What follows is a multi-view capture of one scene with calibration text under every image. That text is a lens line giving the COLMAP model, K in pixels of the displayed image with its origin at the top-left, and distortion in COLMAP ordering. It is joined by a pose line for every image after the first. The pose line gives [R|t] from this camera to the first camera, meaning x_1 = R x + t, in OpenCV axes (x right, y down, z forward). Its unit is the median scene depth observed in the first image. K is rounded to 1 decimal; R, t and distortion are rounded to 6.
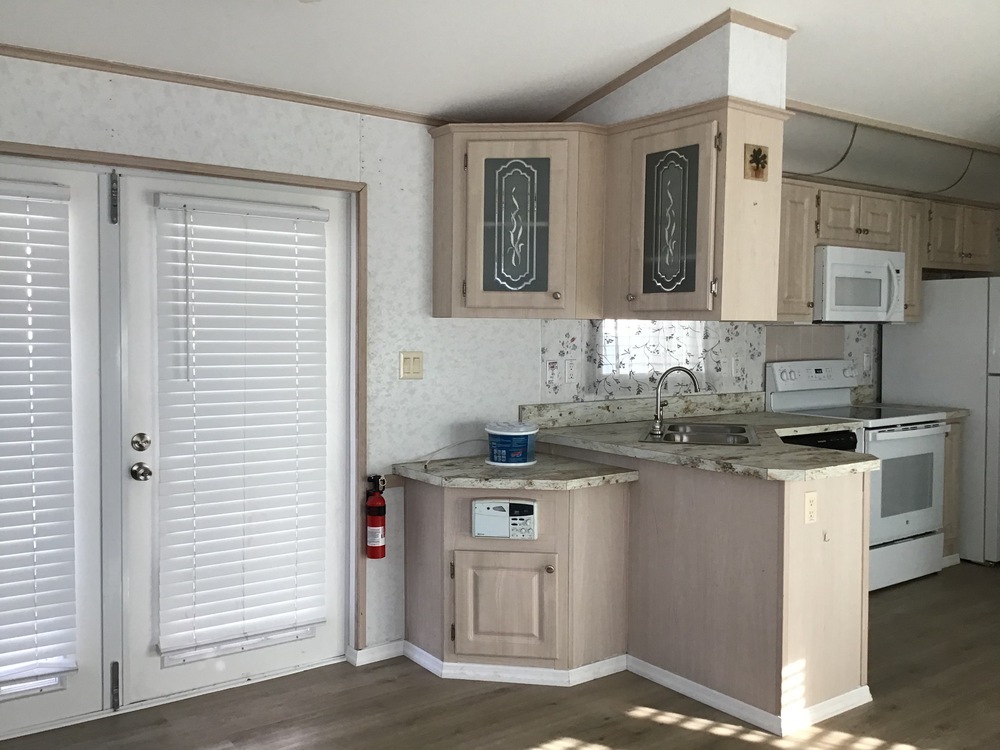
lens RADIAL K [[913.6, 0, 500.3], [0, 913.6, 377.1], [0, 0, 1]] dist [0.030196, 0.000000]
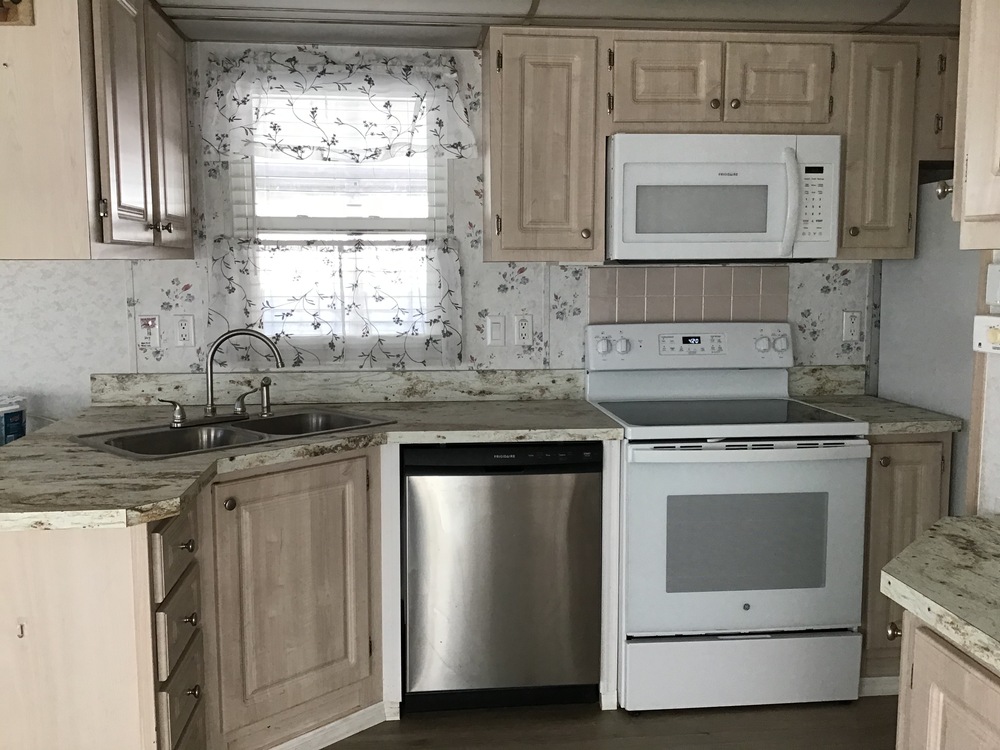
lens RADIAL K [[913.6, 0, 499.4], [0, 913.6, 376.5], [0, 0, 1]] dist [0.030196, 0.000000]
pose [[0.864435, 0.051553, -0.500095, 0.594007], [-0.023255, 0.997764, 0.062659, -0.019456], [0.502207, -0.042535, 0.863701, 0.432050]]
